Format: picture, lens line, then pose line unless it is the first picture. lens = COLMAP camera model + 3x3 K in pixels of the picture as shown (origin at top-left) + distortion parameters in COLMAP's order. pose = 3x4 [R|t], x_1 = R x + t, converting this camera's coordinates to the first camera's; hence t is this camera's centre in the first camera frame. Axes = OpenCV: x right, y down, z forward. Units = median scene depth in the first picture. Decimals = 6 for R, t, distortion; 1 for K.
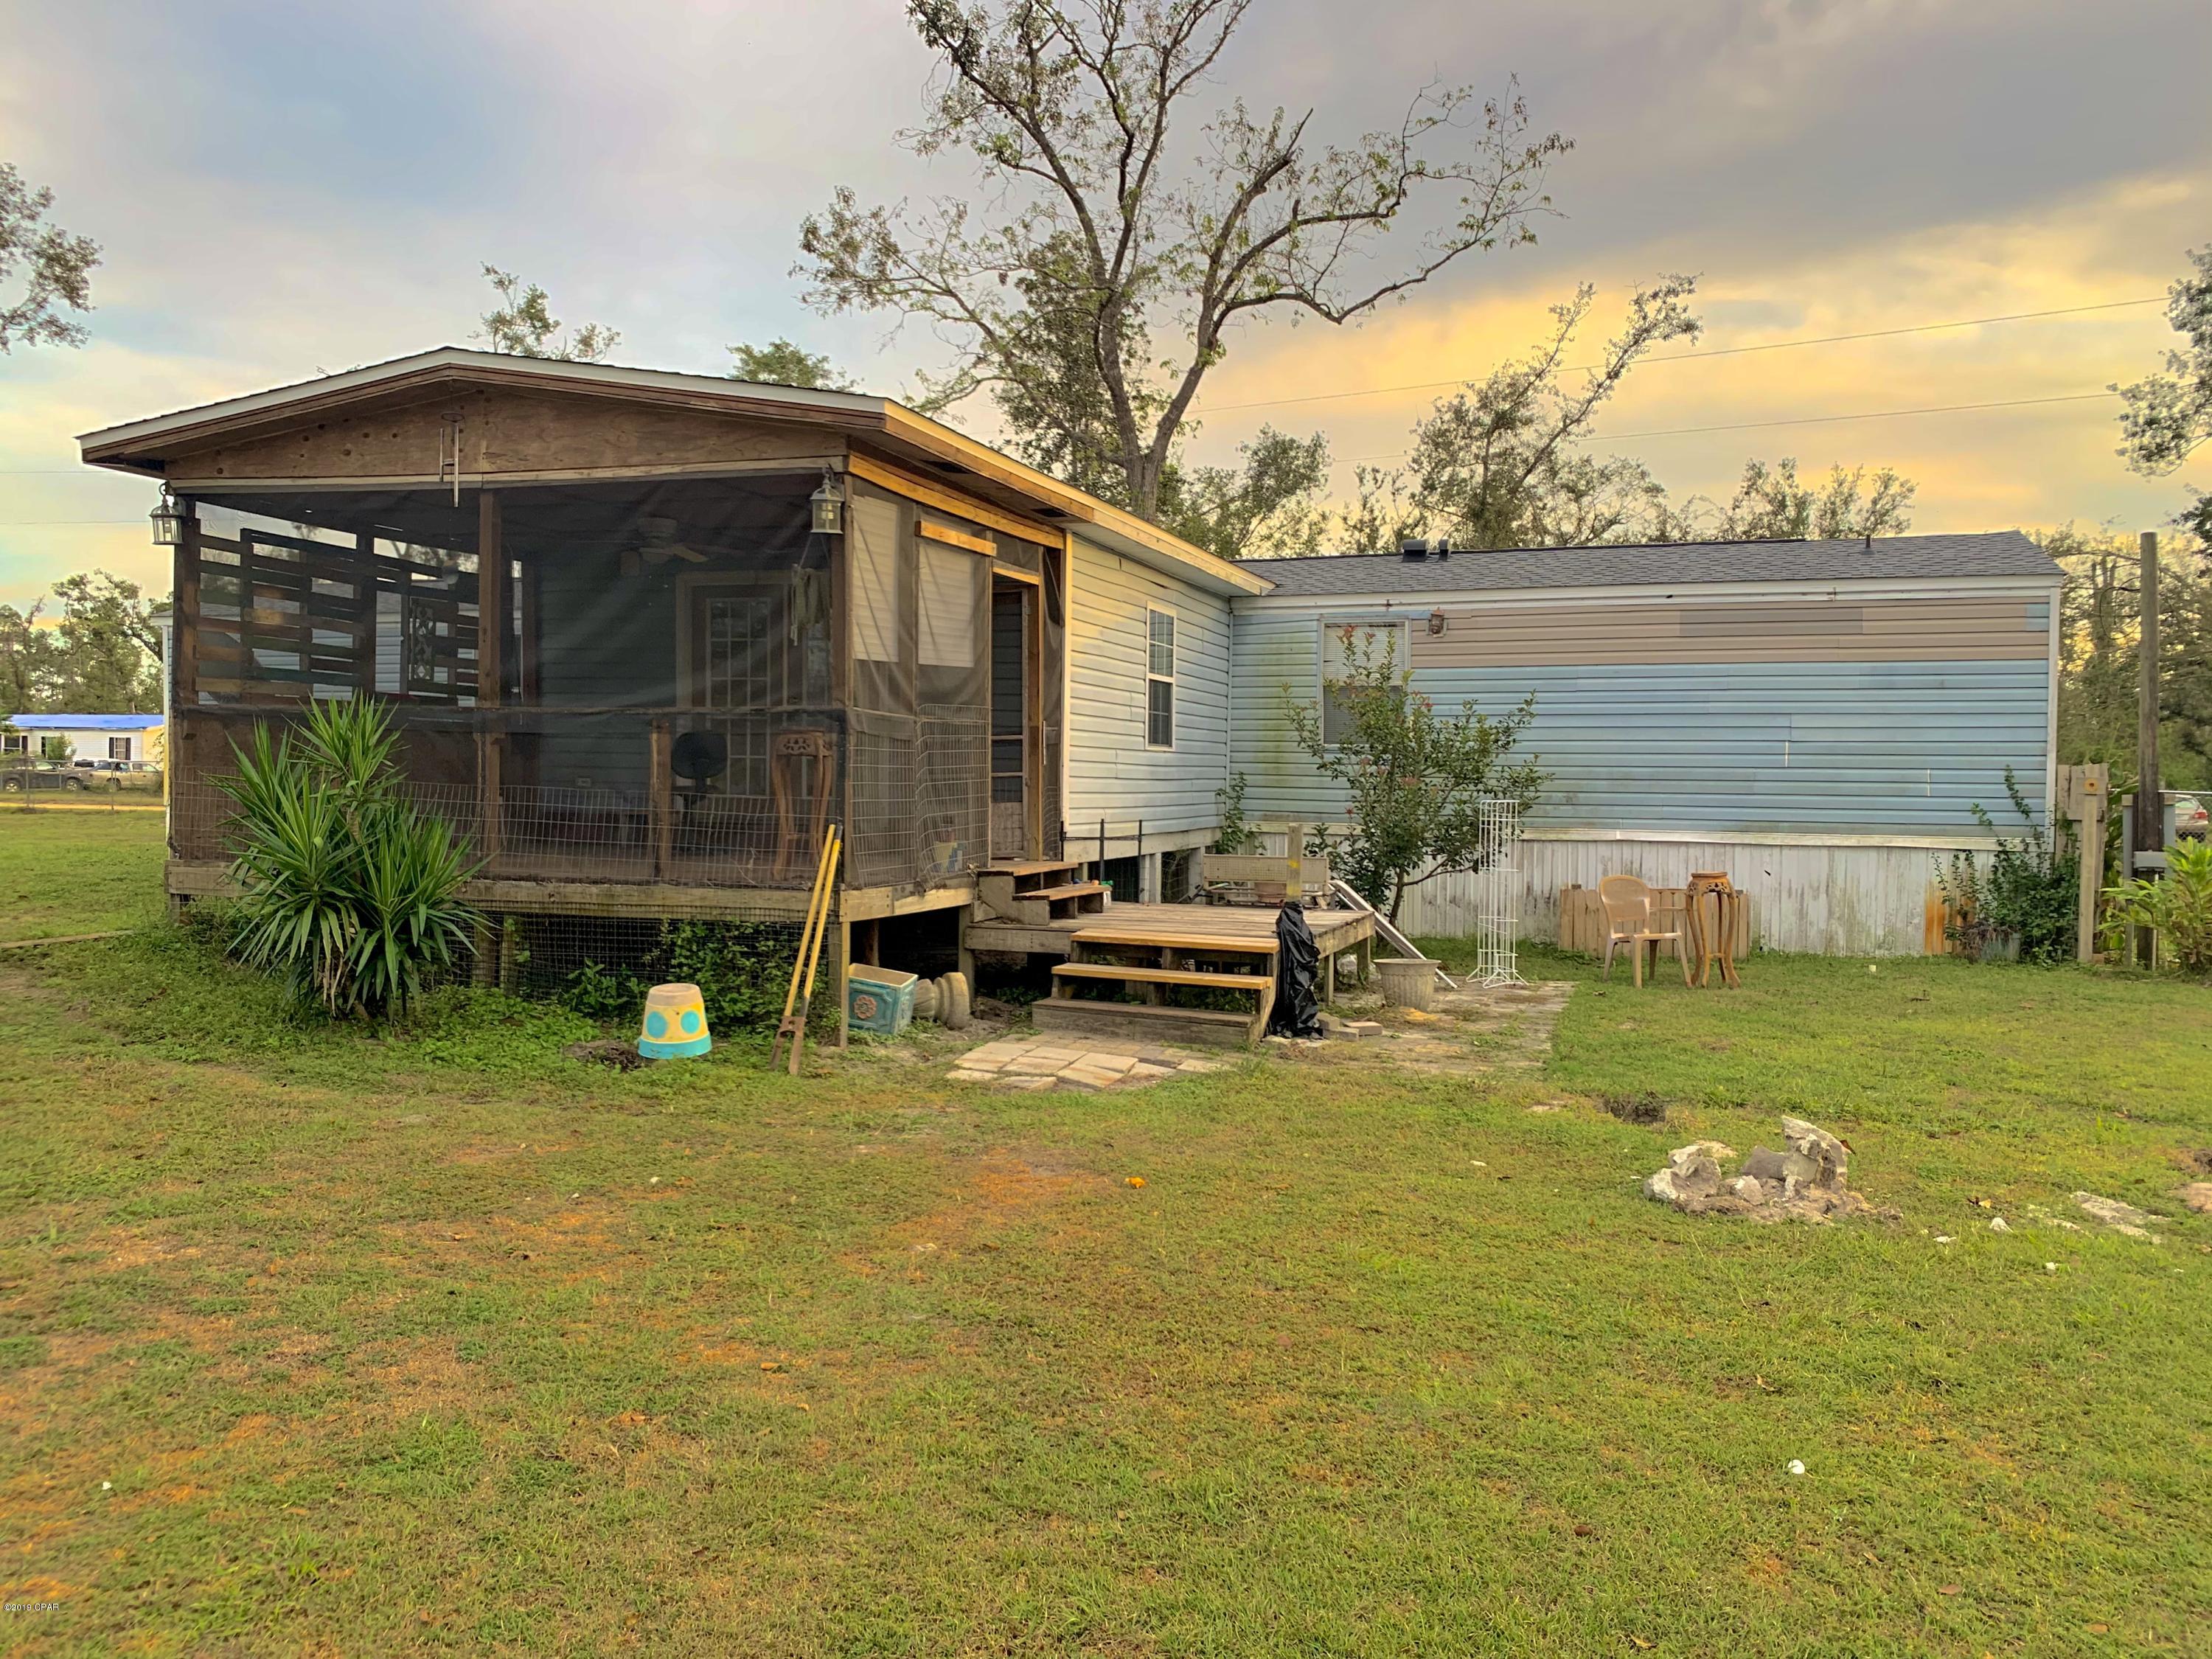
lens RADIAL K [[1714.9, 0, 1105.1], [0, 1714.9, 835.2], [0, 0, 1]] dist [0.025447, -0.018582]
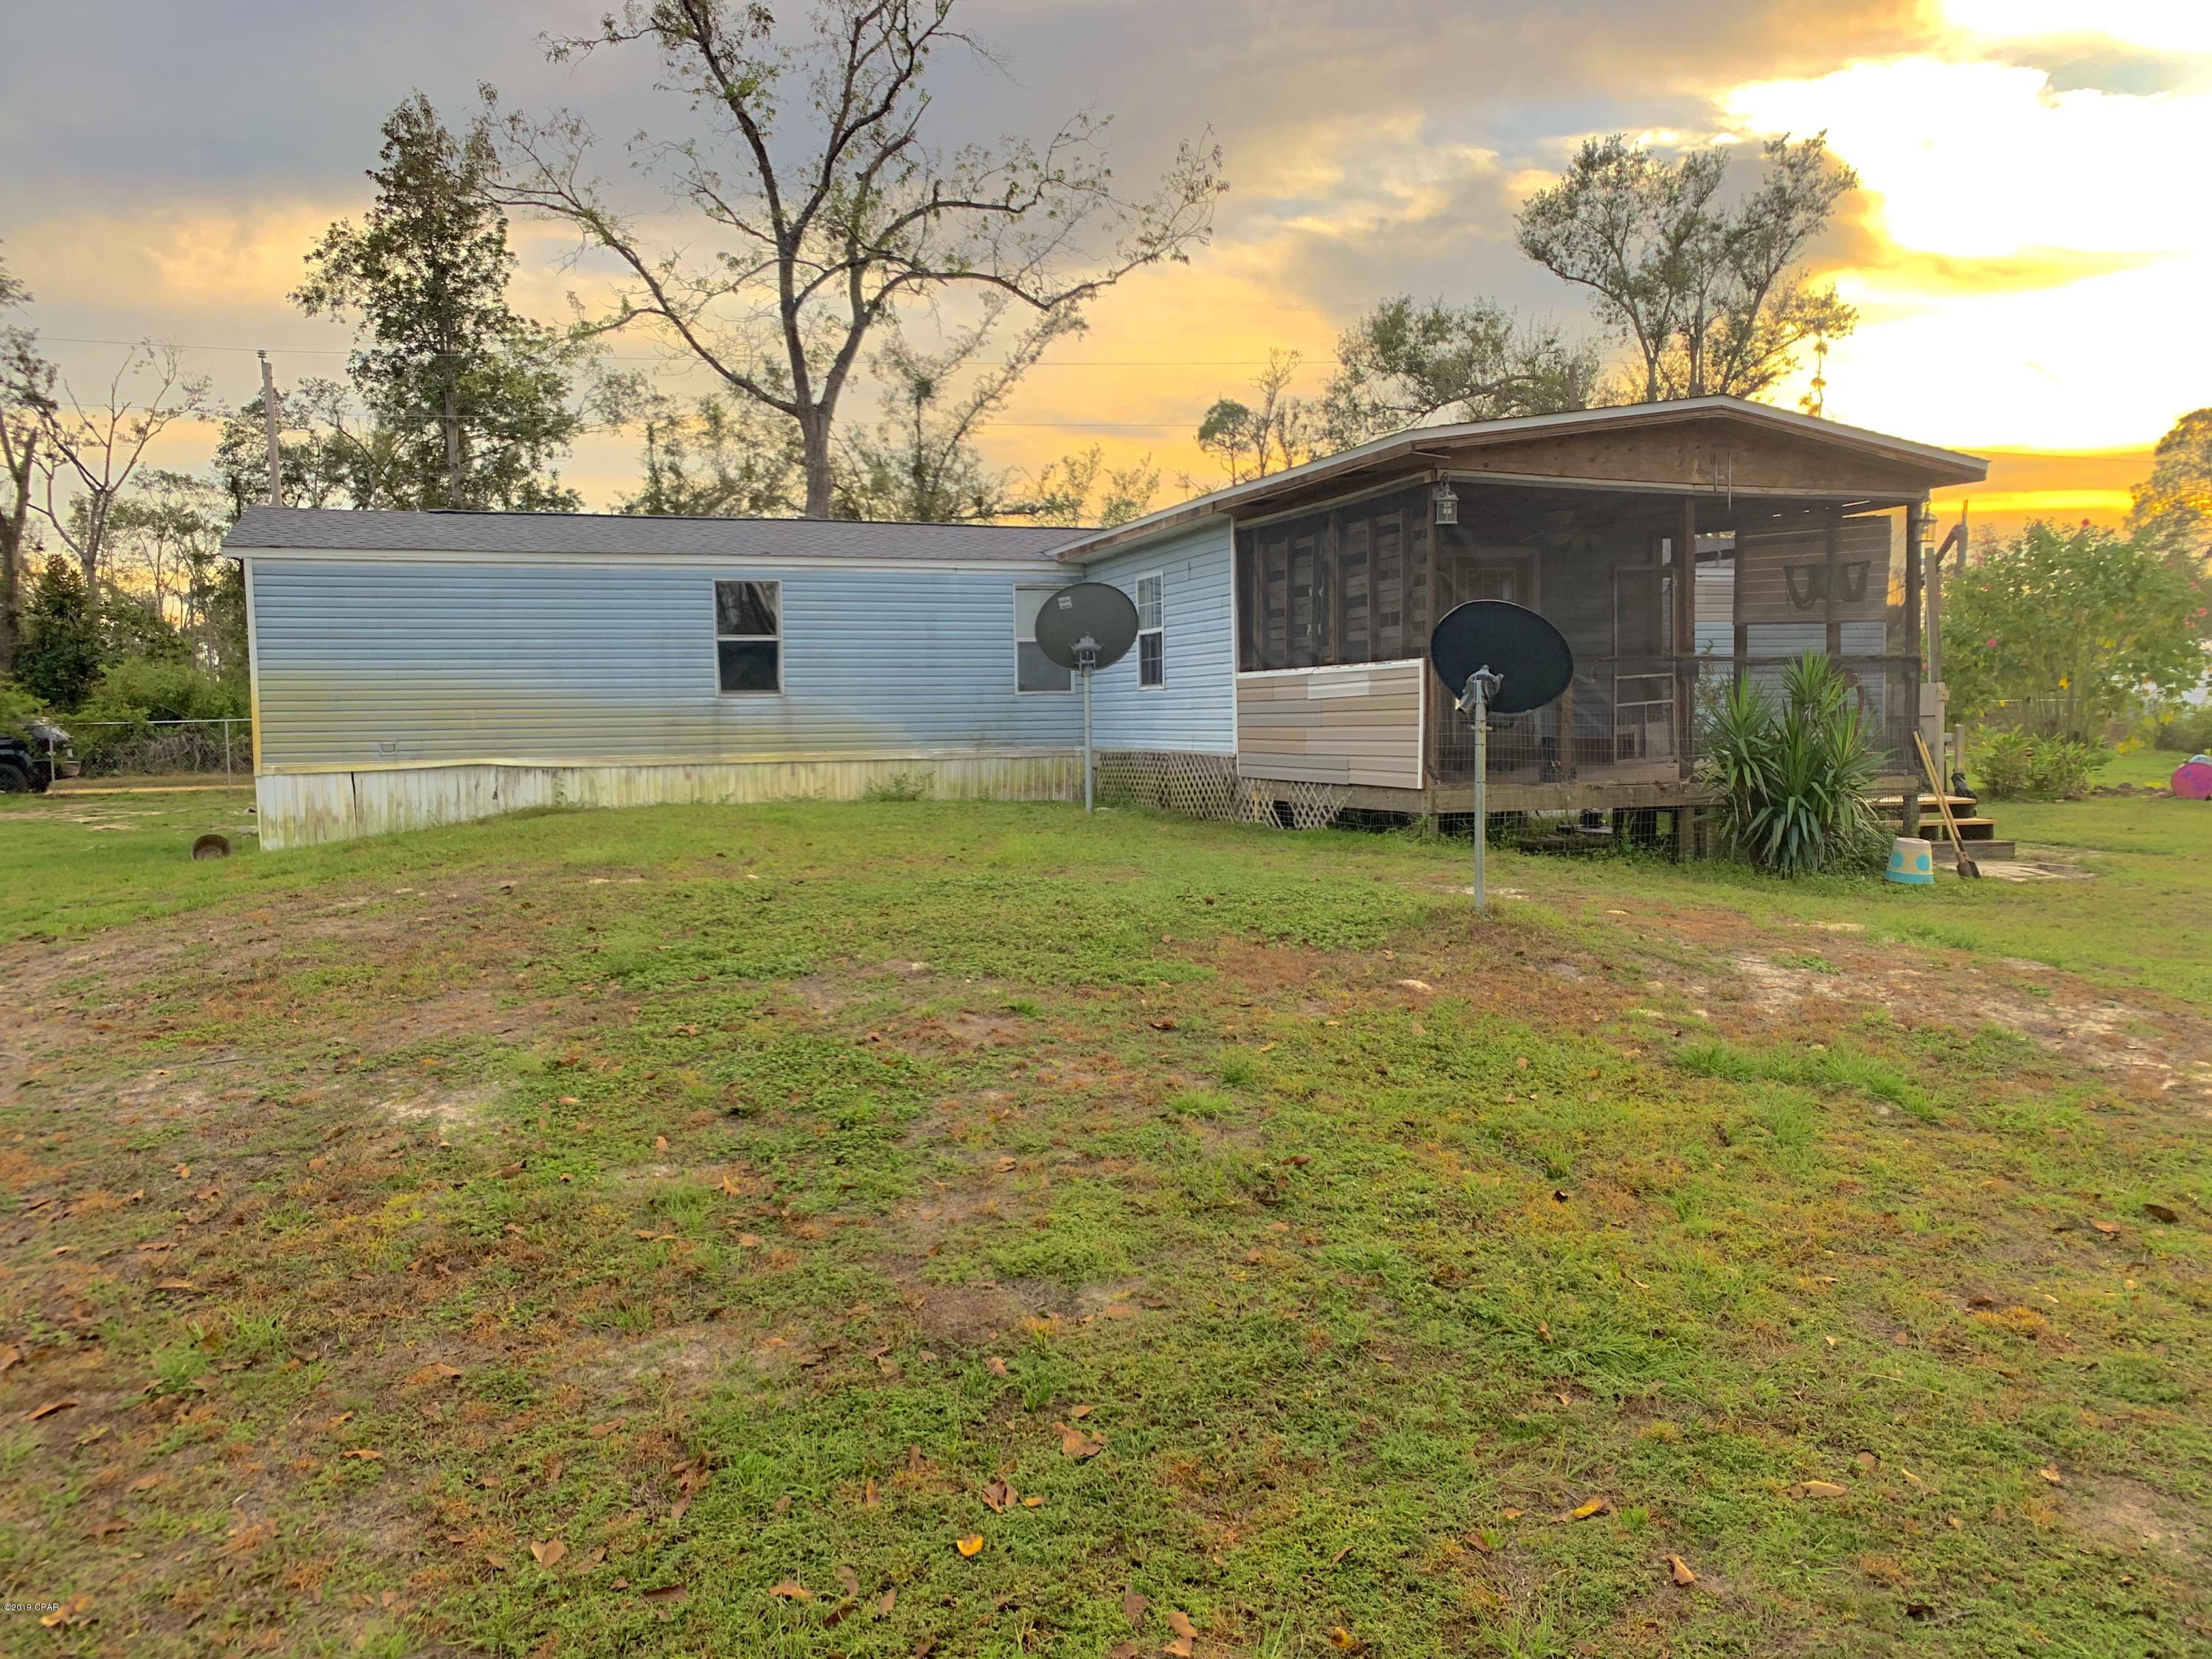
lens RADIAL K [[1714.9, 0, 1099.2], [0, 1714.9, 827.6], [0, 0, 1]] dist [0.025447, -0.018582]
pose [[0.820722, -0.048547, 0.569262, -0.446111], [0.031314, 0.998708, 0.040025, -0.002786], [-0.570470, -0.015023, 0.821181, 0.045373]]
